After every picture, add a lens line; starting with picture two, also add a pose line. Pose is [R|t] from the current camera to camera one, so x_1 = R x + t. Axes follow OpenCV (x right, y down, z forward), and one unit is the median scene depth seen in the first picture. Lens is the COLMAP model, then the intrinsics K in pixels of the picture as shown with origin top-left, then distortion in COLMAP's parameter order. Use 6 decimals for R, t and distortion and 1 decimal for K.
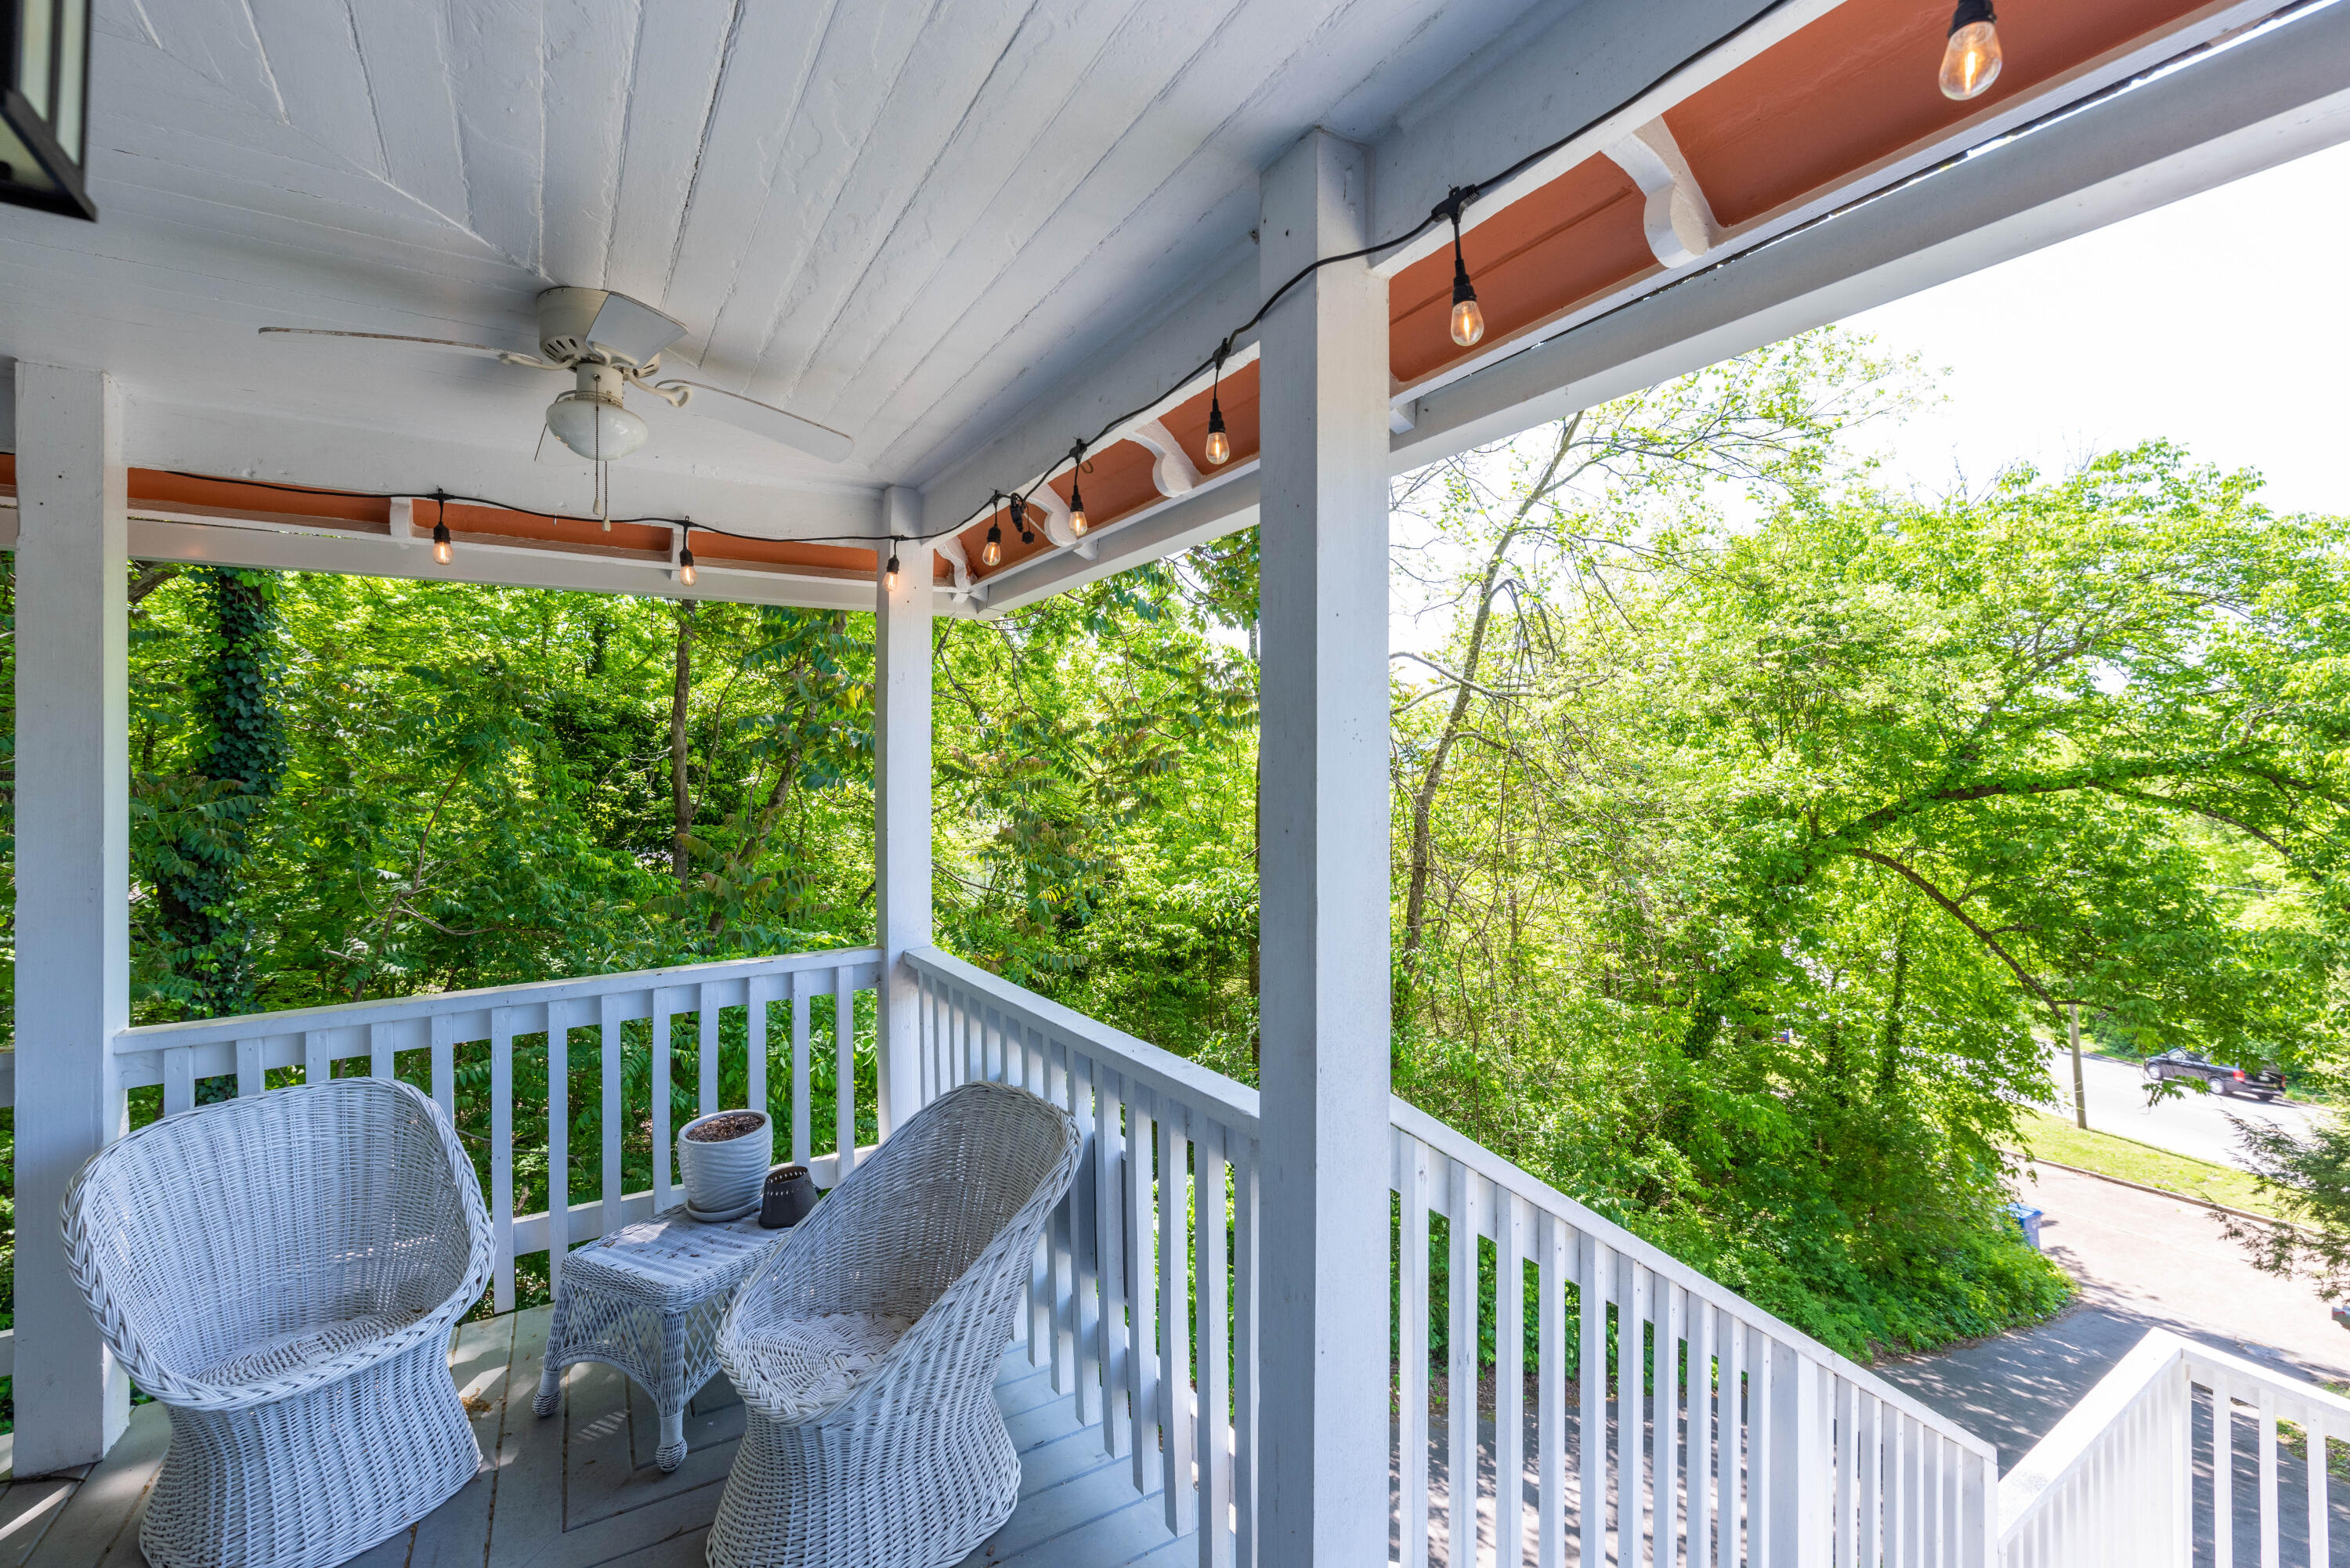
lens RADIAL K [[989.3, 0, 1175.0], [0, 989.3, 784.0], [0, 0, 1]] dist [0.003060, 0.000205]
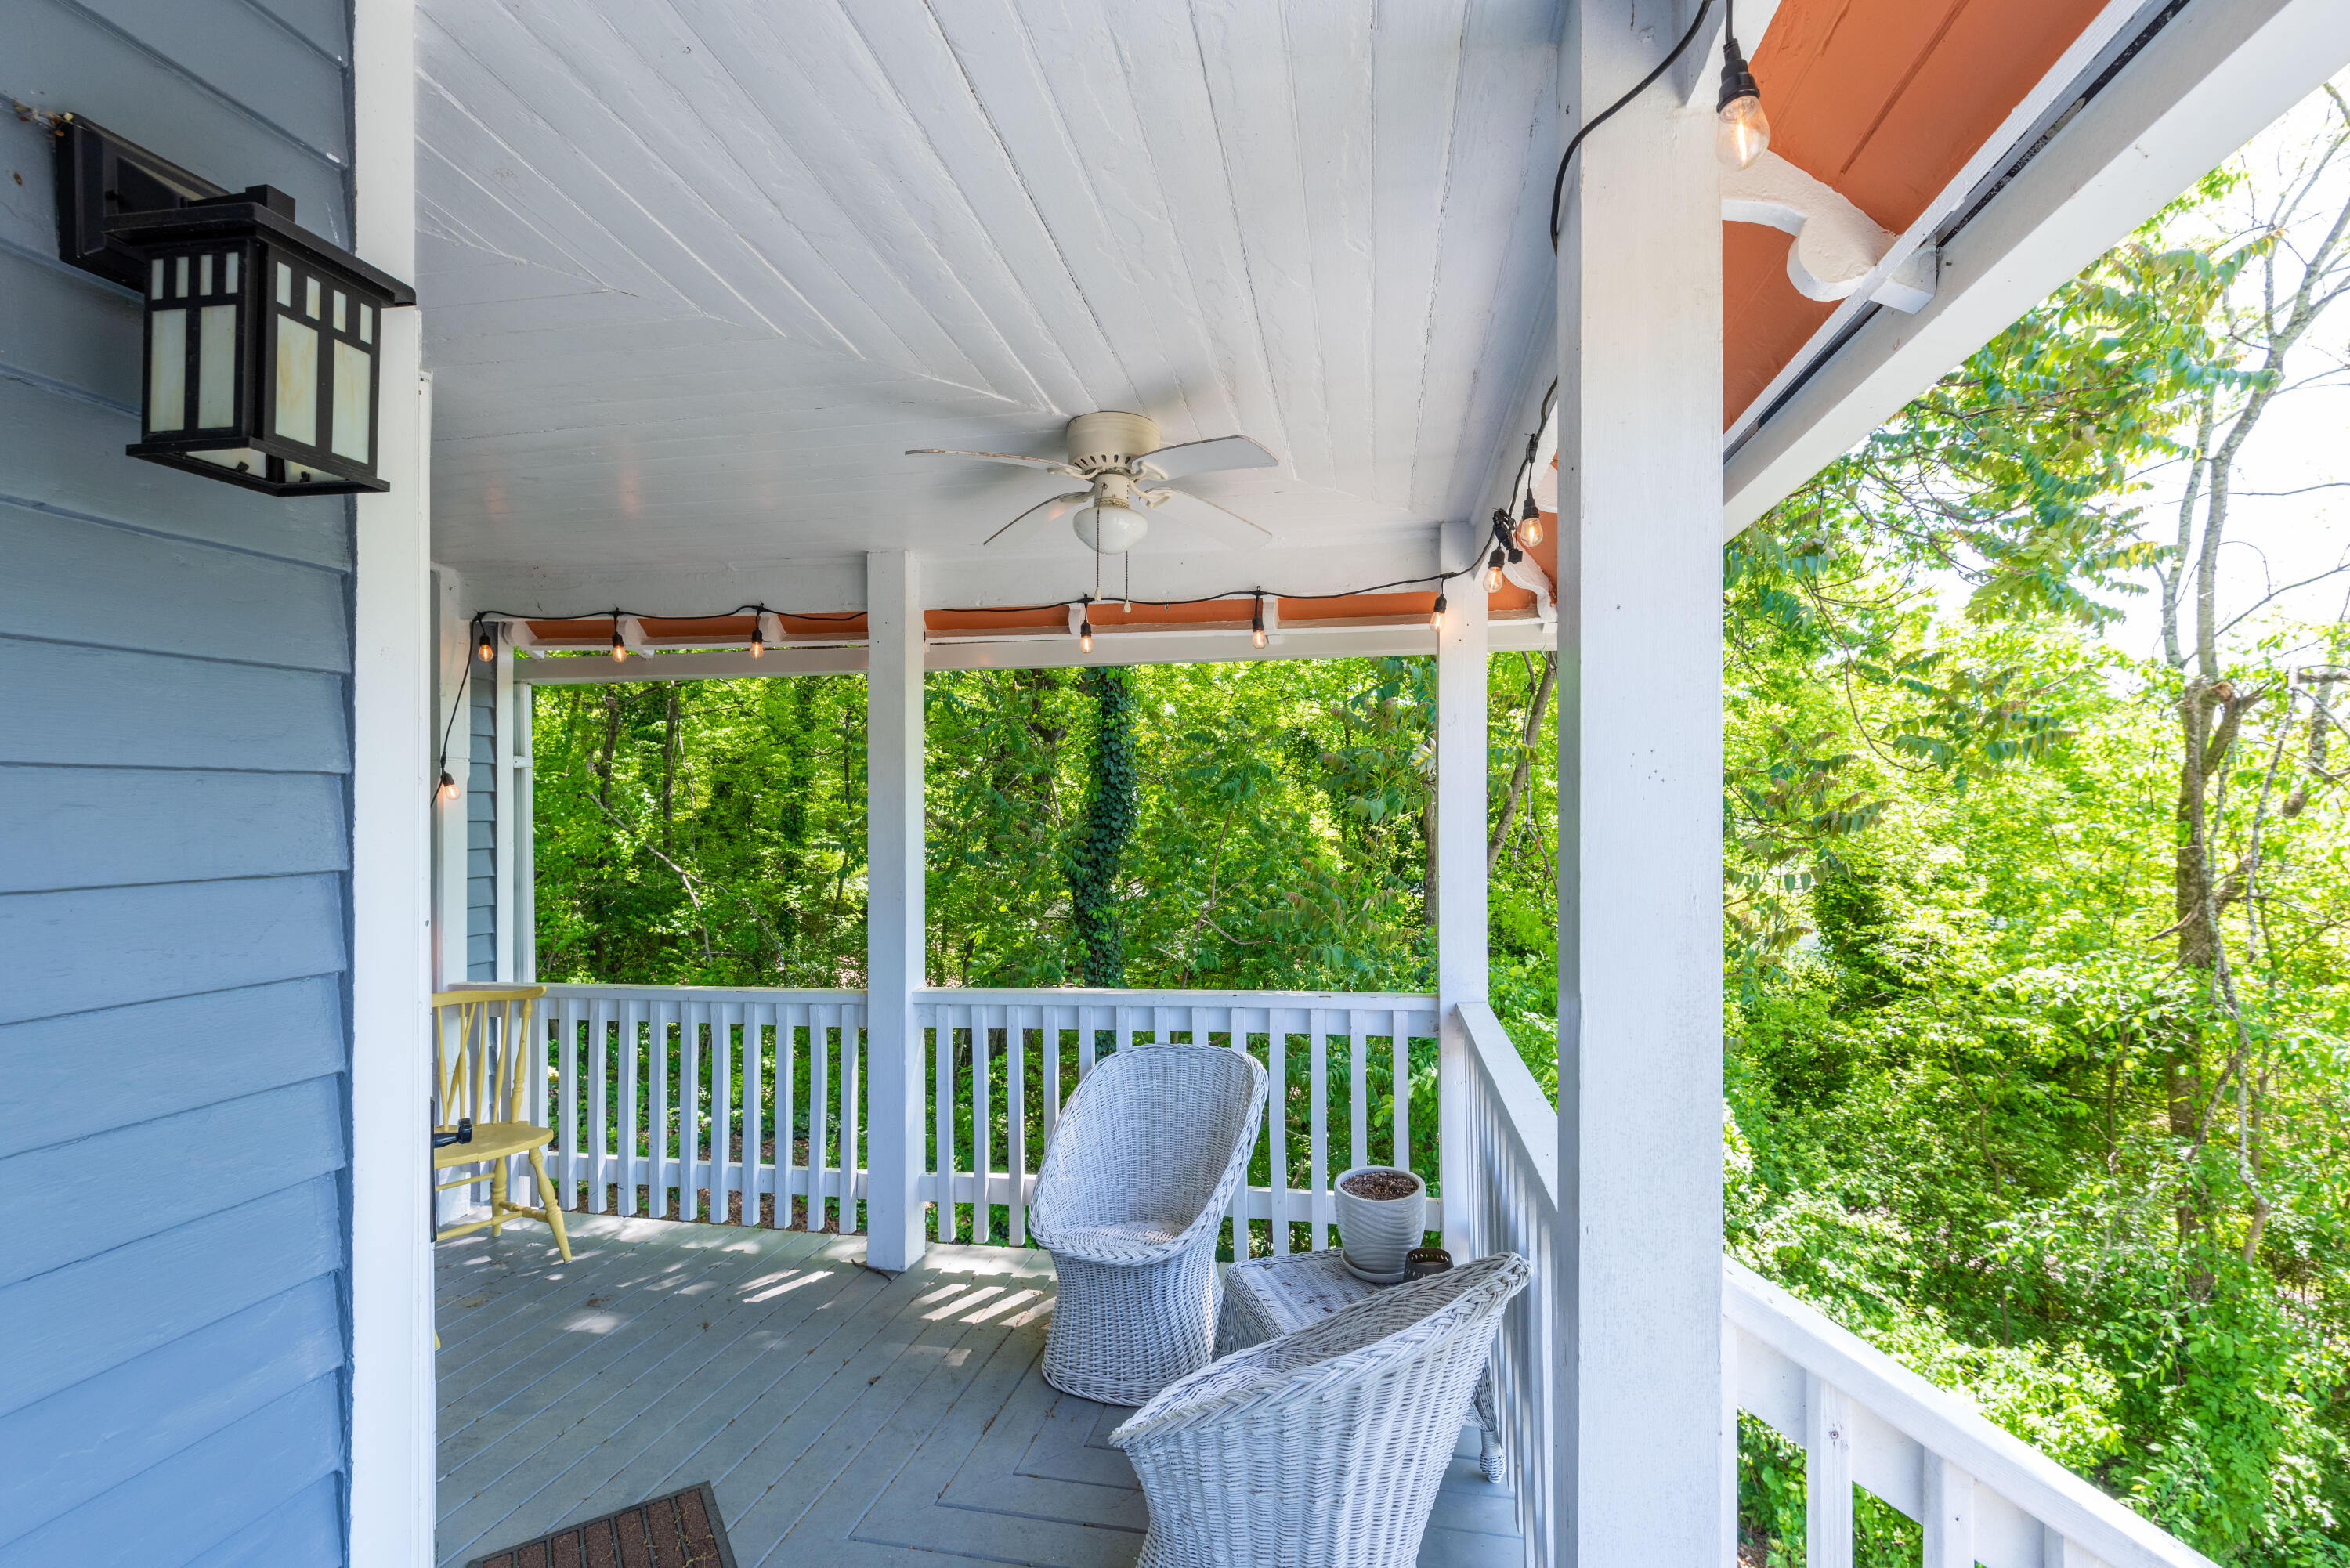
lens RADIAL K [[987.5, 0, 1207.2], [0, 987.5, 805.1], [0, 0, 1]] dist [-0.001073, -0.000067]
pose [[0.746660, -0.001003, -0.665205, 0.108571], [-0.013762, 0.999762, -0.016955, -0.002304], [0.665063, 0.021815, 0.746469, 0.072301]]
